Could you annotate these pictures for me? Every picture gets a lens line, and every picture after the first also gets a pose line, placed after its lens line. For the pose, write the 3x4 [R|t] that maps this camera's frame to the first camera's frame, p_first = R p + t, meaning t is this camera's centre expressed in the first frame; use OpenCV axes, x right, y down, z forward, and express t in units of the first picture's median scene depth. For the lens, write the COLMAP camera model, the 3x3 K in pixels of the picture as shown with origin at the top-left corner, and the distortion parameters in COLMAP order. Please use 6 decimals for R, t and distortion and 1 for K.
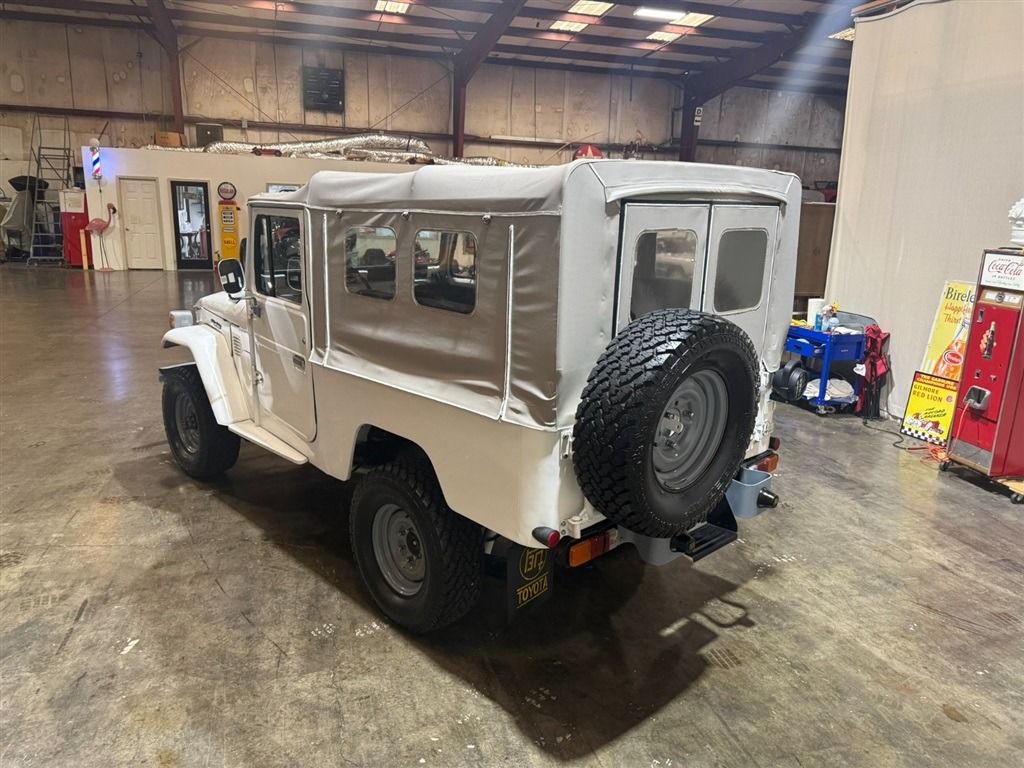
lens RADIAL K [[720.0, 0, 512.0], [0, 720.0, 384.0], [0, 0, 1]] dist [0.033931, -0.035985]
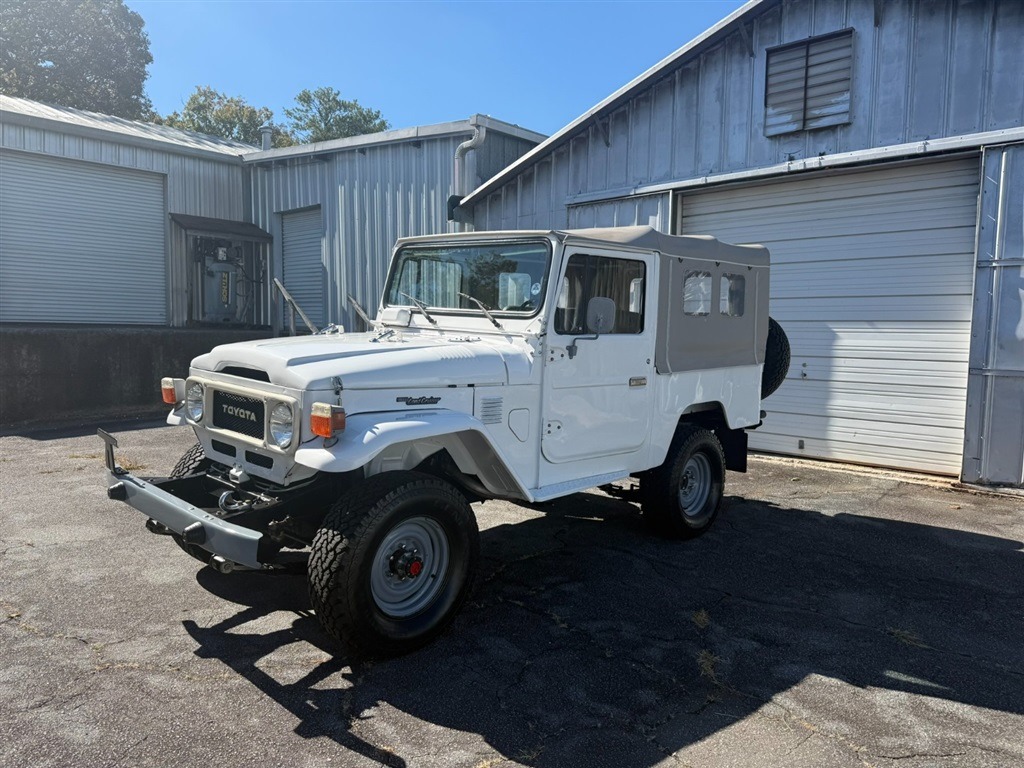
lens RADIAL K [[719.1, 0, 516.9], [0, 719.1, 385.1], [0, 0, 1]] dist [0.041470, -0.046134]
pose [[-0.056564, -0.124602, 0.990593, -1.316522], [0.213546, 0.967711, 0.133918, -0.203661], [-0.975294, 0.219112, -0.028130, 1.127214]]
